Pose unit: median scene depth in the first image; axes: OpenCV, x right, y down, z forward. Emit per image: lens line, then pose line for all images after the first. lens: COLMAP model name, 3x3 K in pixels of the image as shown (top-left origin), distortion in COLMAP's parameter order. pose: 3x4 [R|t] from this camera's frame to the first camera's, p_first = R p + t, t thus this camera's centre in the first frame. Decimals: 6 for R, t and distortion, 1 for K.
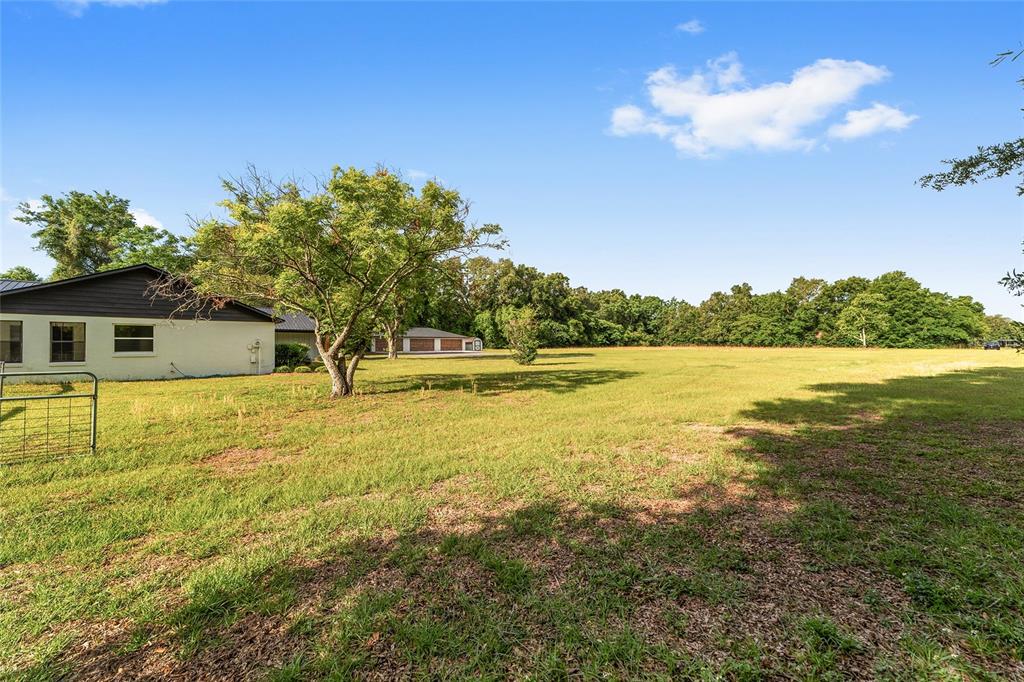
lens RADIAL K [[388.3, 0, 507.8], [0, 388.3, 346.3], [0, 0, 1]] dist [-0.005787, 0.002862]
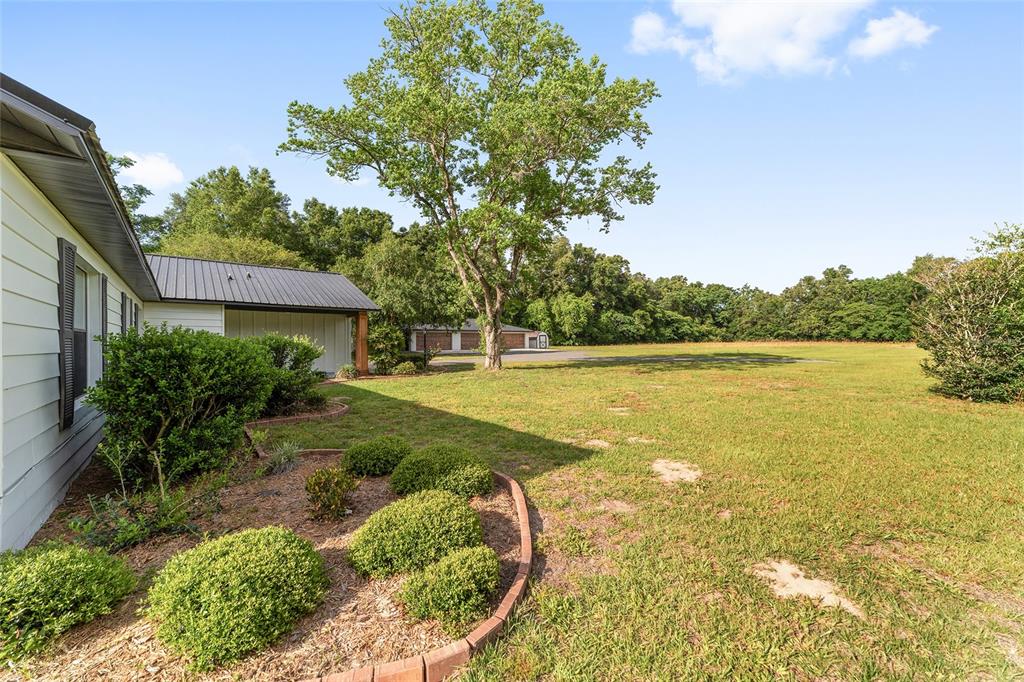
lens RADIAL K [[388.3, 0, 512.4], [0, 388.3, 342.8], [0, 0, 1]] dist [-0.005787, 0.002862]
pose [[0.999496, -0.004711, -0.031396, -0.075685], [0.004739, 0.999988, 0.000808, -0.000726], [0.031392, -0.000956, 0.999507, 0.157365]]
